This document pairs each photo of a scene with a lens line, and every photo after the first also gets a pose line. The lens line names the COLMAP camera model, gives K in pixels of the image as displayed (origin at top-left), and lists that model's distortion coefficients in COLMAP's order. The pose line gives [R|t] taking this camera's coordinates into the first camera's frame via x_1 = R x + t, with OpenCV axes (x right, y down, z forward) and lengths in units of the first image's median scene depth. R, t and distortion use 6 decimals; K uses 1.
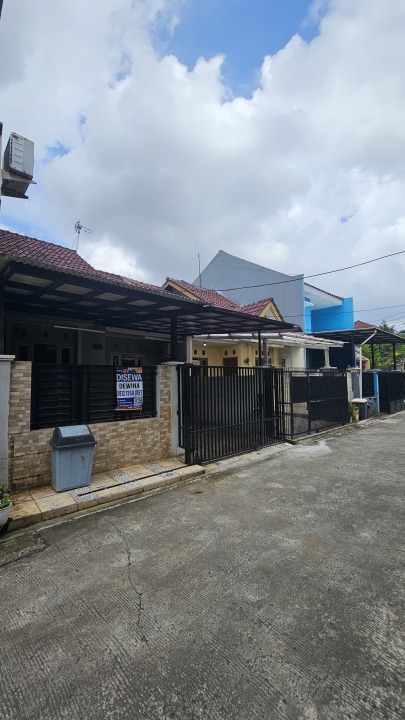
lens RADIAL K [[295.5, 0, 200.2], [0, 295.5, 361.8], [0, 0, 1]] dist [-0.000329, -0.000049]
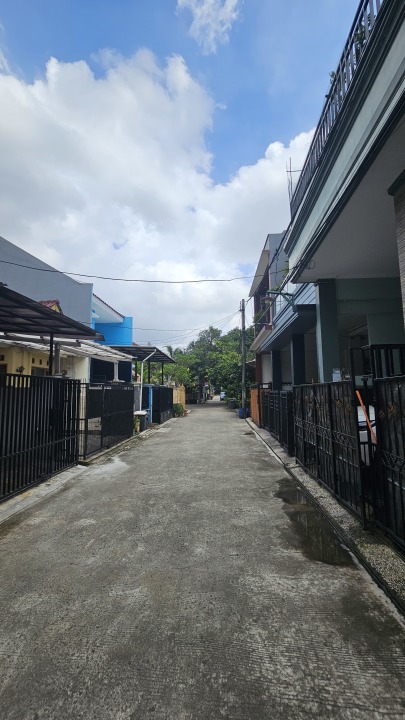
lens RADIAL K [[295.5, 0, 200.2], [0, 295.5, 361.8], [0, 0, 1]] dist [-0.000329, -0.000049]
pose [[0.728945, 0.075532, 0.680393, -0.060241], [-0.042664, 0.996975, -0.064968, 0.011029], [-0.683242, 0.018330, 0.729962, 0.109332]]
